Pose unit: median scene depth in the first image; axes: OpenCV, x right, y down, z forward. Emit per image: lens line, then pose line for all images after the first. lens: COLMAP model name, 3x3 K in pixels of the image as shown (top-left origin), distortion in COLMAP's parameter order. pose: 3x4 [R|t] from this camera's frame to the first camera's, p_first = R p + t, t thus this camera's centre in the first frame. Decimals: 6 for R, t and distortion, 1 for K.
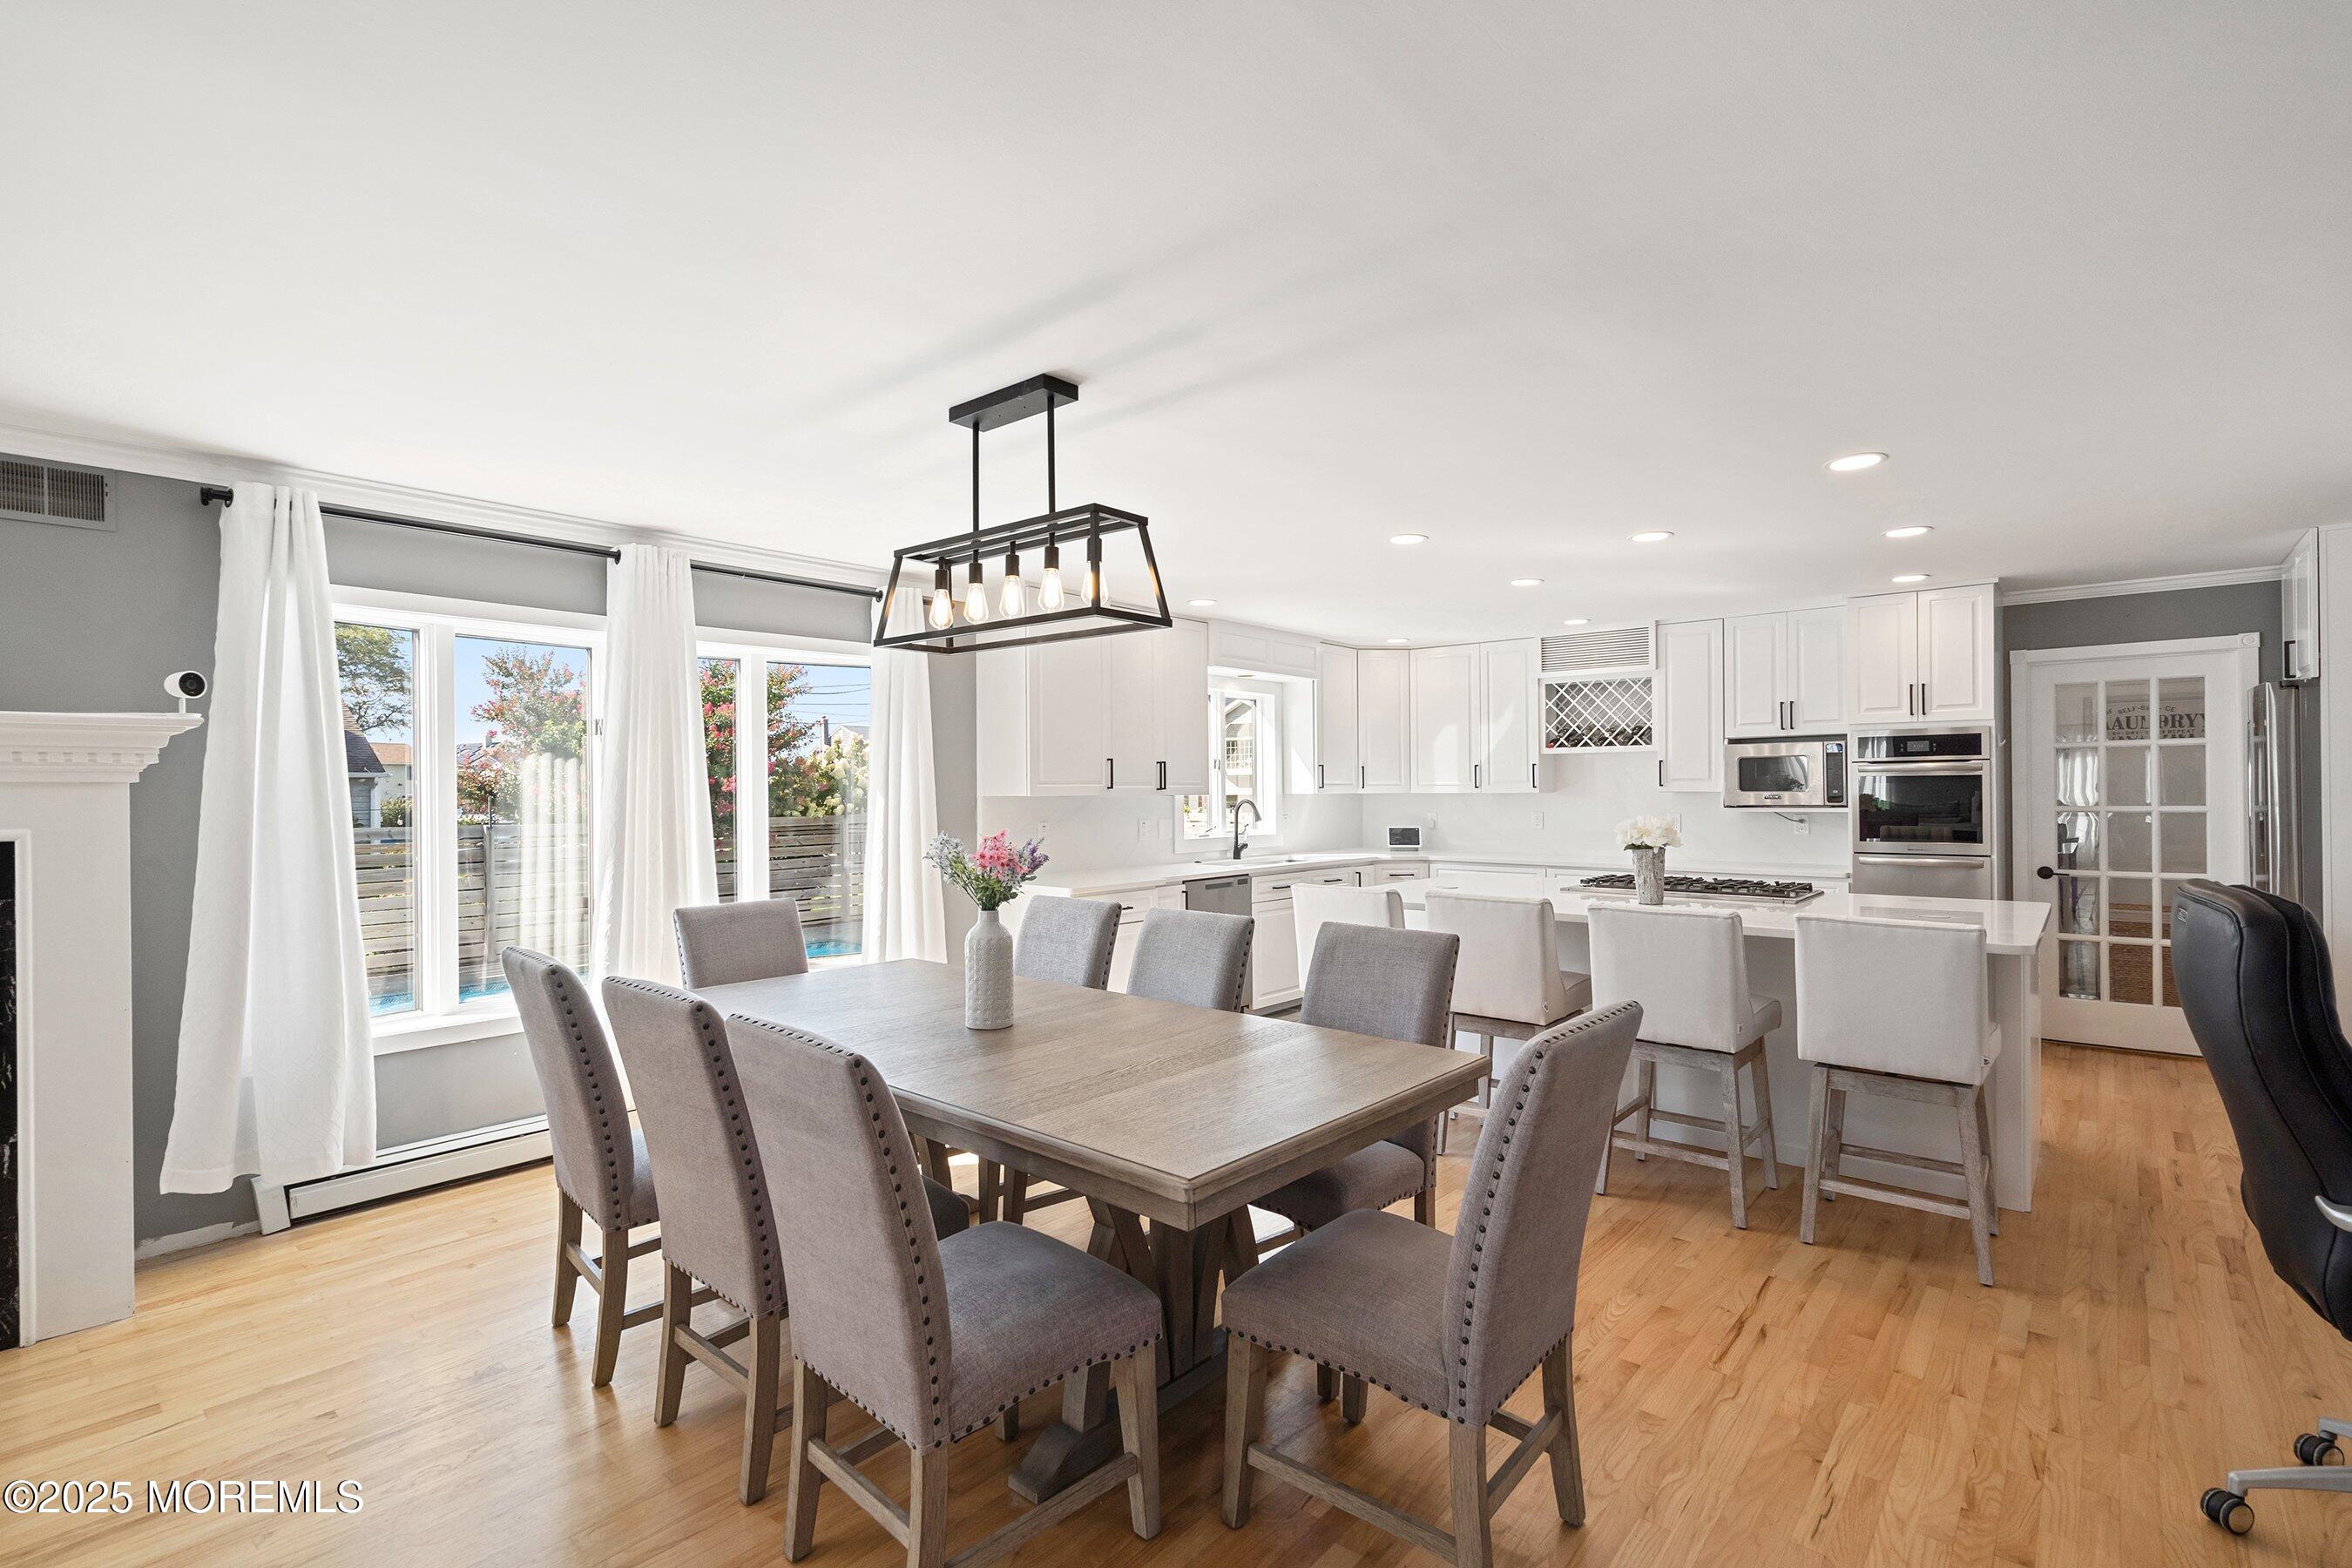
lens RADIAL K [[1064.0, 0, 1176.0], [0, 1064.0, 784.0], [0, 0, 1]] dist [0.000829, 0.000324]
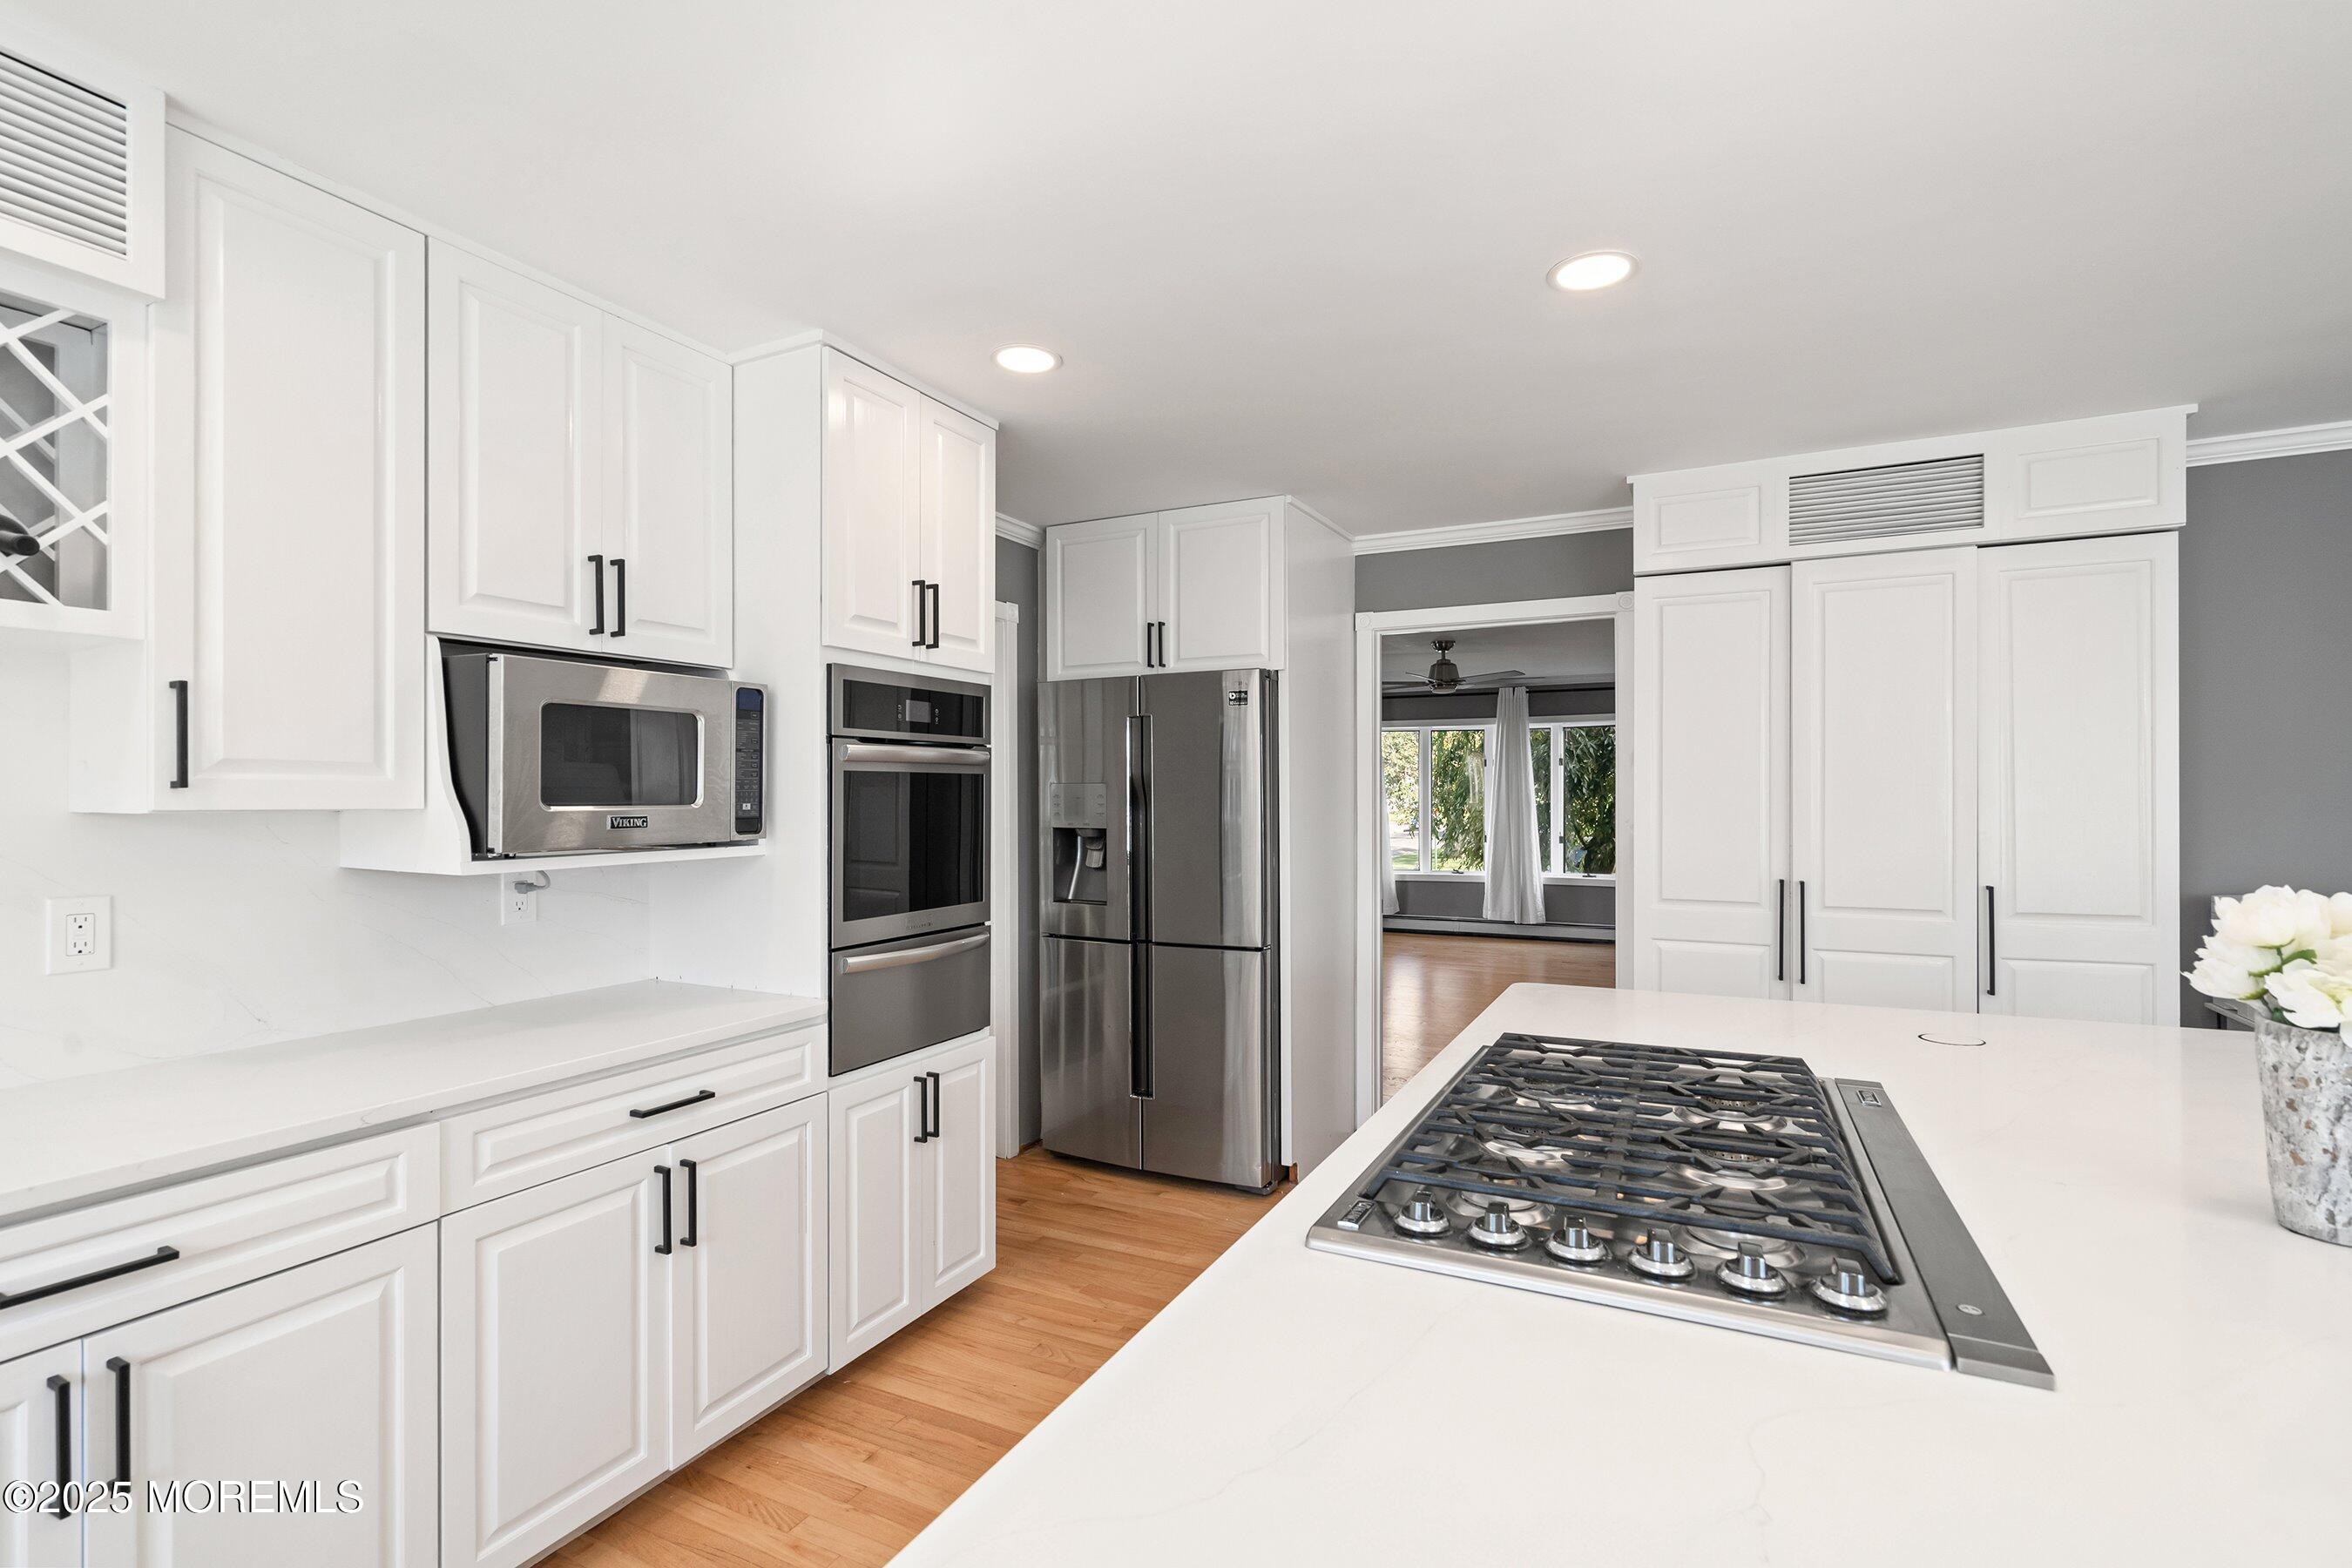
lens RADIAL K [[1078.9, 0, 1175.7], [0, 1078.9, 794.5], [0, 0, 1]] dist [0.000491, 0.000958]
pose [[-0.244854, 0.009663, 0.969512, 0.183962], [0.000643, 0.999952, -0.009804, 0.006762], [-0.969560, -0.001778, -0.244849, 0.959516]]
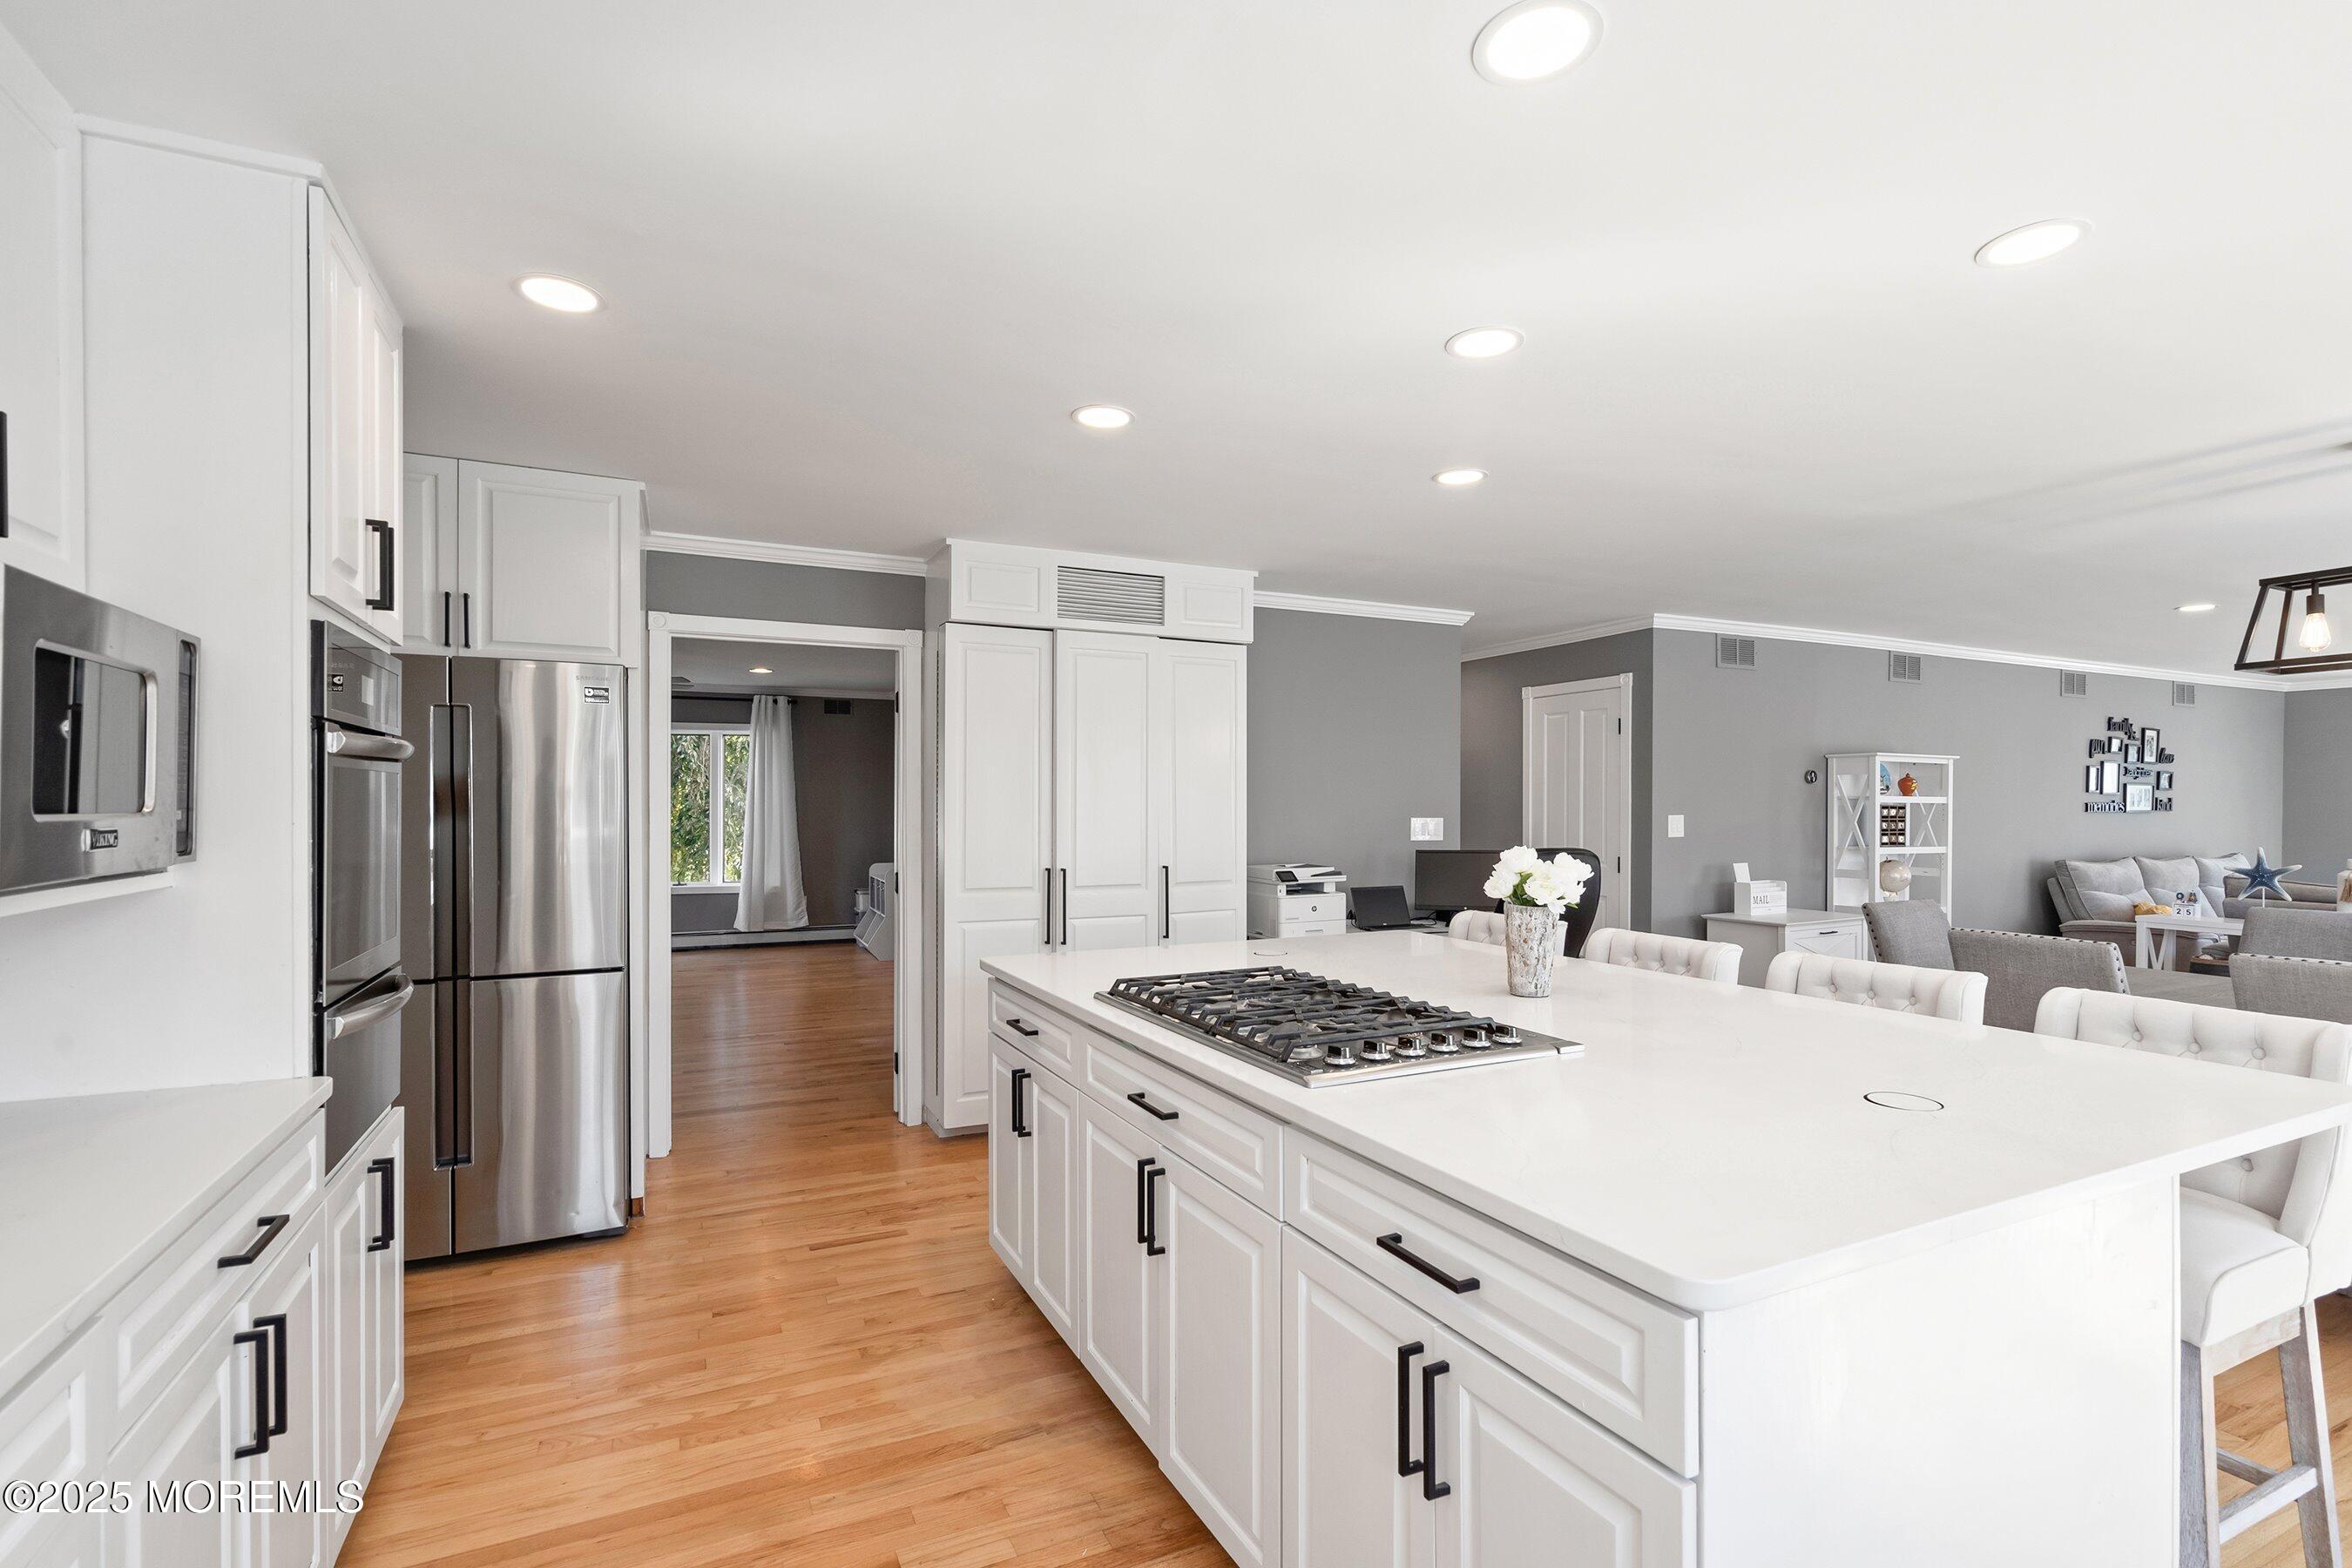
lens RADIAL K [[1093.4, 0, 1177.9], [0, 1093.4, 811.1], [0, 0, 1]] dist [-0.000448, 0.000925]
pose [[-0.919265, 0.003324, 0.393626, 0.275005], [0.003164, 0.999994, -0.001055, 0.007409], [-0.393627, 0.000276, -0.919270, 1.180013]]
